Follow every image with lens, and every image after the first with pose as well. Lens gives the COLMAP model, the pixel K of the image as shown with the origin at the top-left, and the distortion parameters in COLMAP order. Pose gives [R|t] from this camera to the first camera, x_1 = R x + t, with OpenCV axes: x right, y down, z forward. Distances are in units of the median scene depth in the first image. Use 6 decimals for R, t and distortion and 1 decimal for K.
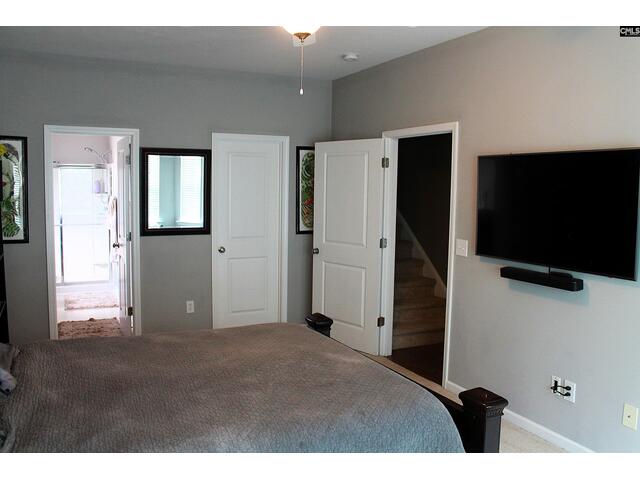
lens RADIAL K [[556.8, 0, 322.6], [0, 556.8, 240.3], [0, 0, 1]] dist [-0.139635, 0.129888]
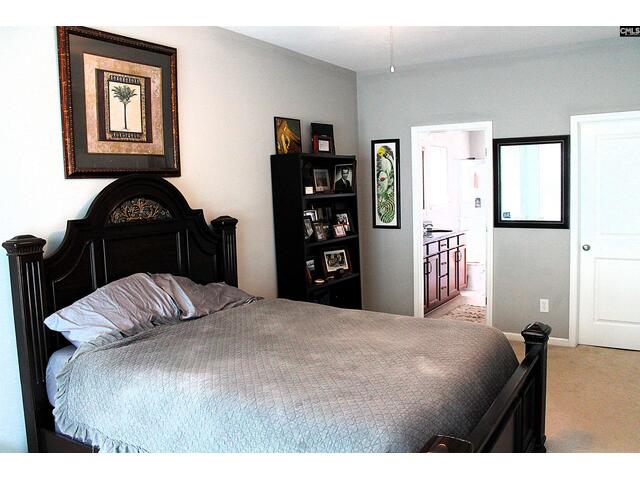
lens RADIAL K [[556.8, 0, 323.0], [0, 556.8, 238.9], [0, 0, 1]] dist [-0.139635, 0.129888]
pose [[0.523484, 0.055169, -0.850247, 0.352513], [-0.048843, 0.998204, 0.034697, -0.006035], [0.850634, 0.023365, 0.525239, 0.197978]]
